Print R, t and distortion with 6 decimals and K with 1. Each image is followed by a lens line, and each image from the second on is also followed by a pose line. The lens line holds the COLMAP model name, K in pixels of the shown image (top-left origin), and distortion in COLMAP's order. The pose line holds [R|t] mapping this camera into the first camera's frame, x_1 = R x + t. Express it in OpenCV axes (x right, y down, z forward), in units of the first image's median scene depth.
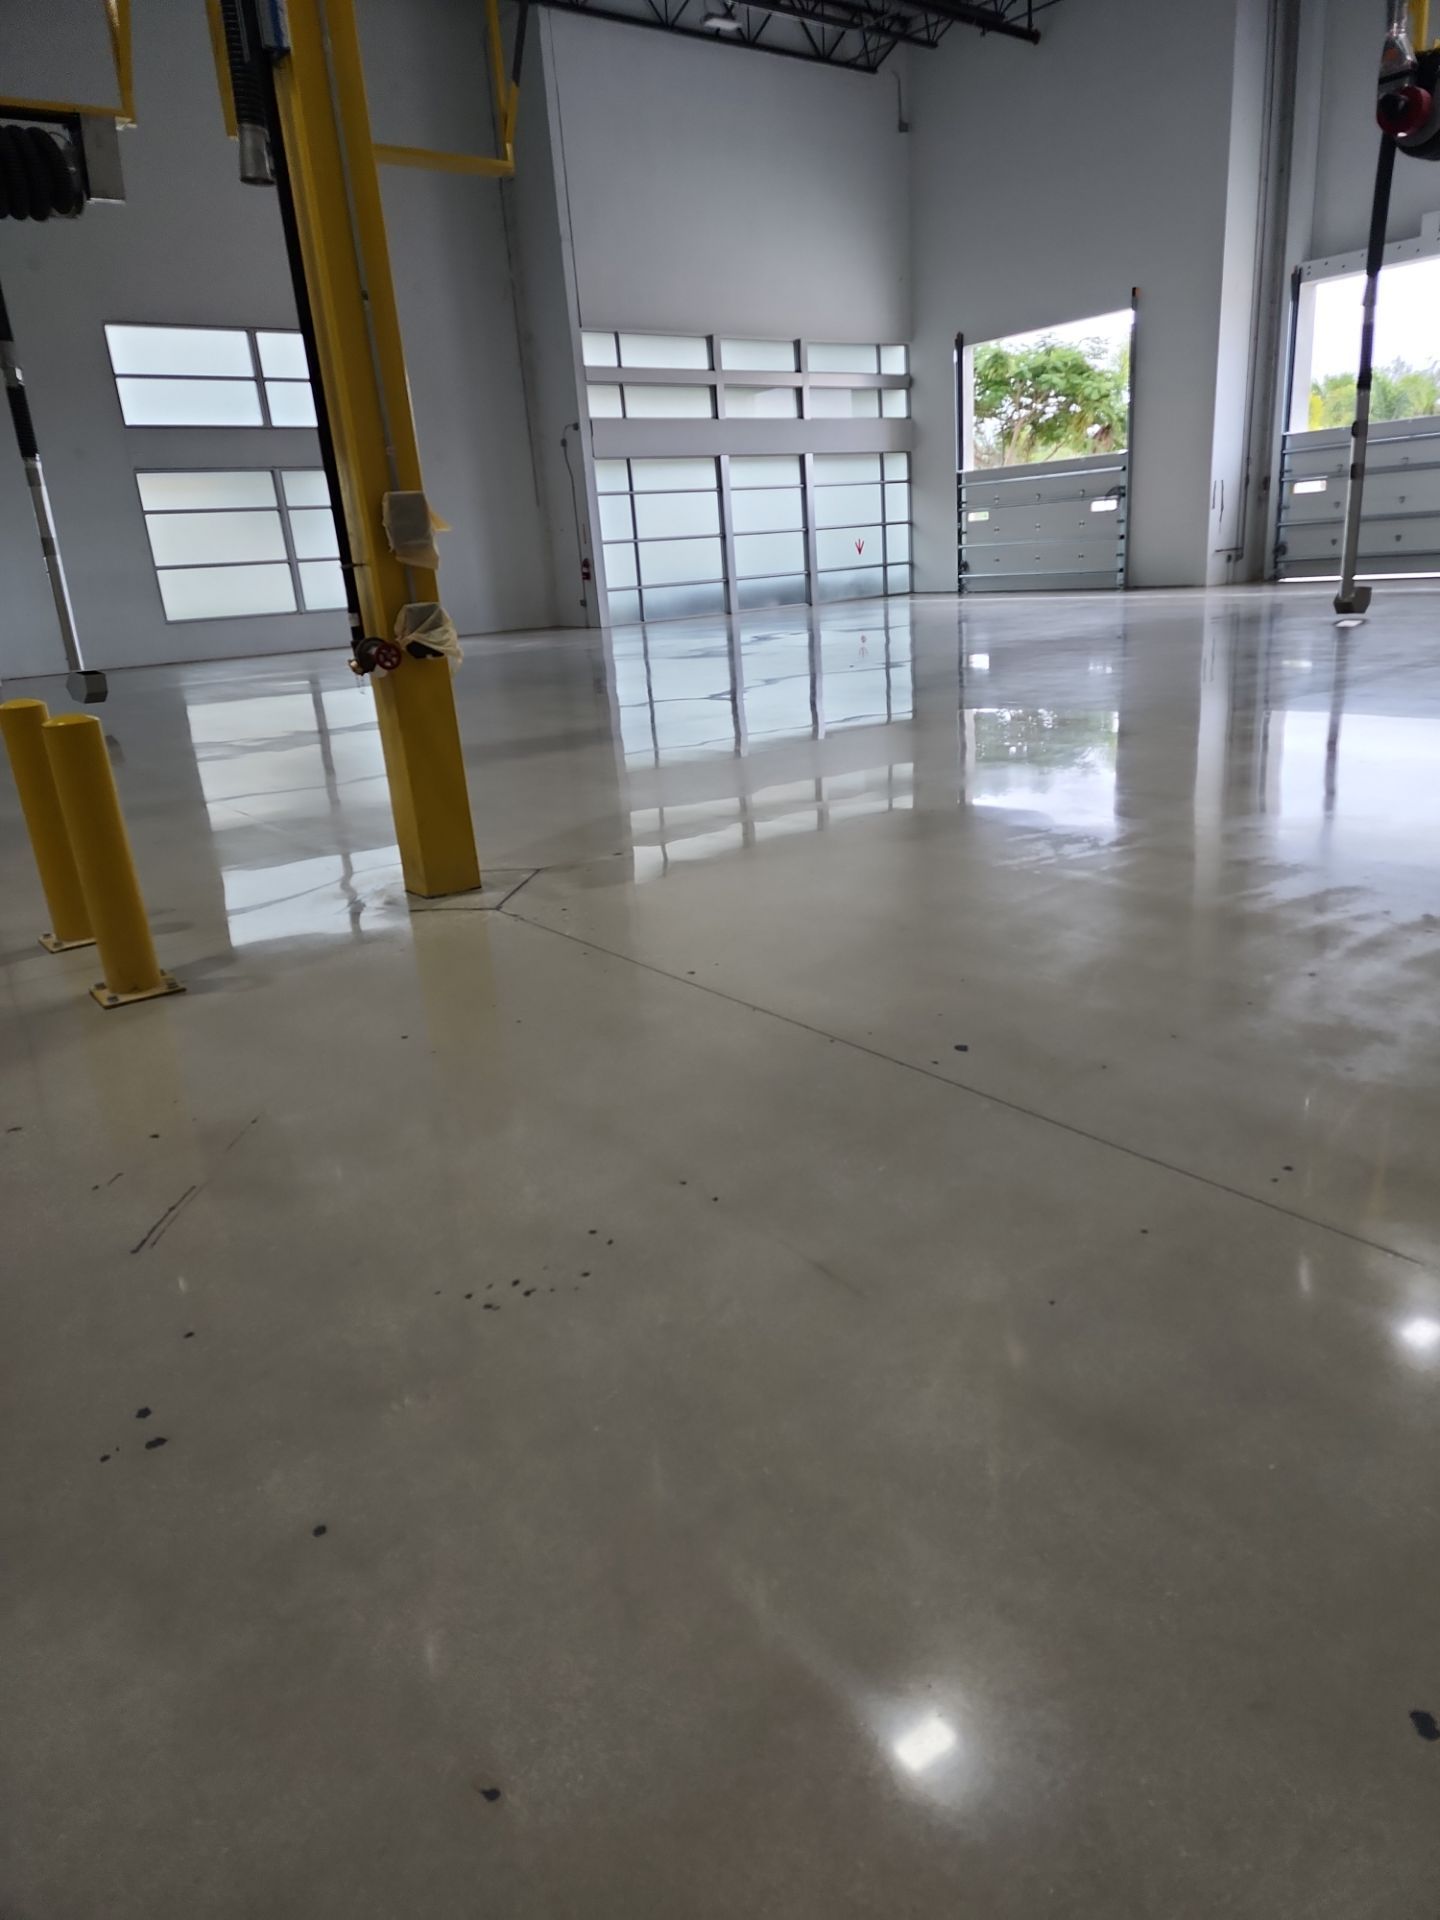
lens RADIAL K [[1280.9, 0, 745.0], [0, 1280.9, 958.1], [0, 0, 1]] dist [0.063901, -0.054184]
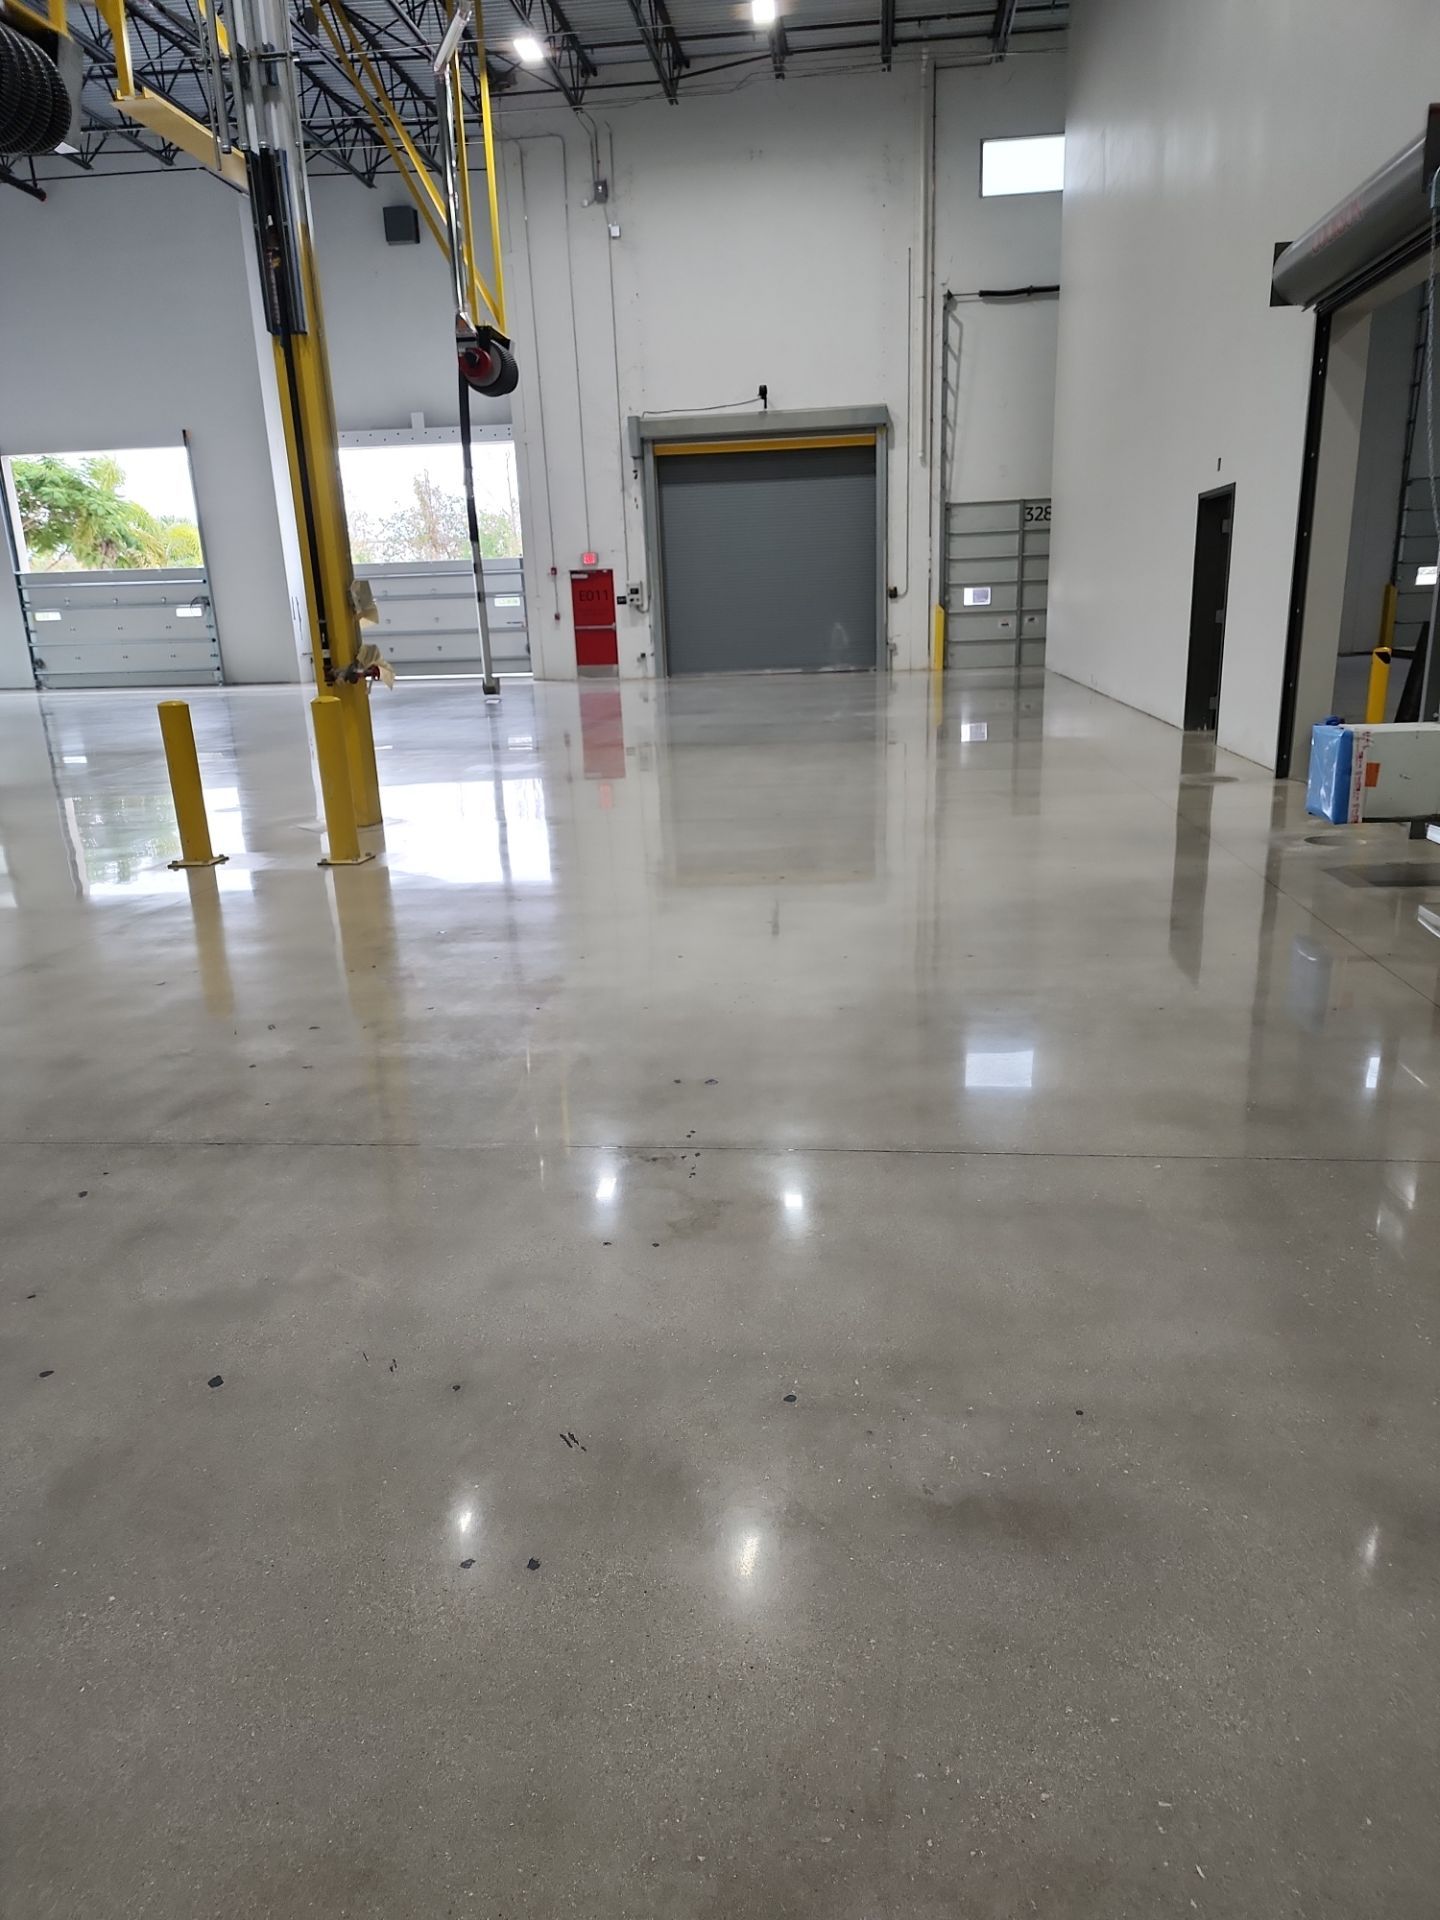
lens RADIAL K [[1319.2, 0, 725.6], [0, 1319.2, 989.1], [0, 0, 1]] dist [0.051583, -0.031999]
pose [[0.694314, -0.159339, 0.701811, -0.269562], [0.208178, 0.977959, 0.016082, 0.052090], [-0.688905, 0.134936, 0.712181, -0.110514]]
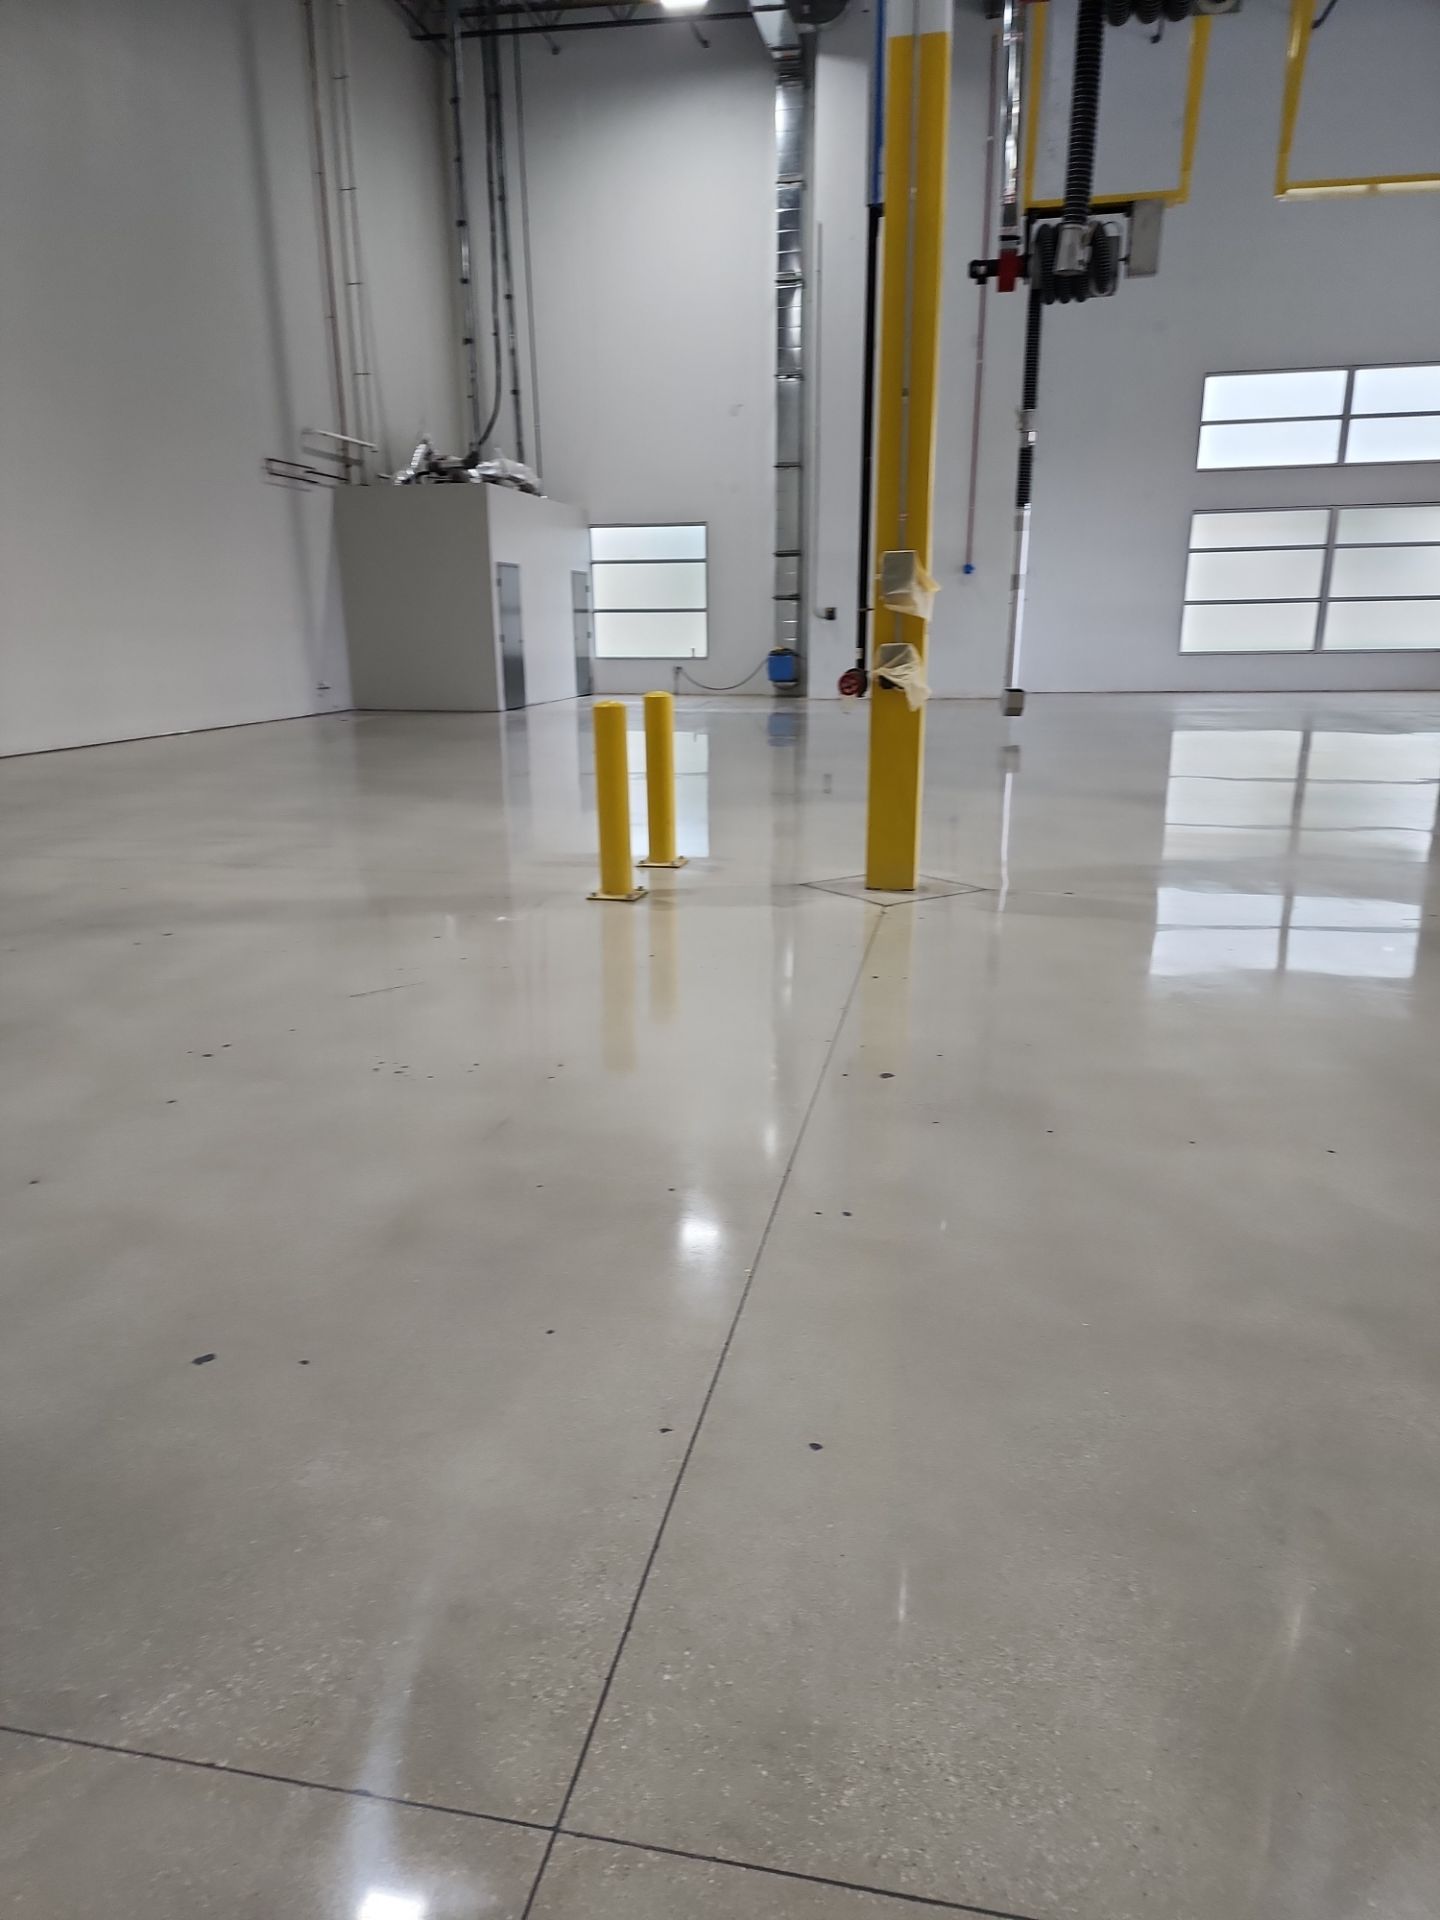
lens RADIAL K [[1280.9, 0, 718.7], [0, 1280.9, 981.5], [0, 0, 1]] dist [0.063901, -0.054184]
pose [[0.652753, 0.261242, -0.711102, 0.112527], [-0.264411, 0.958196, 0.109303, -0.012070], [0.709930, 0.116676, 0.694540, 0.016911]]
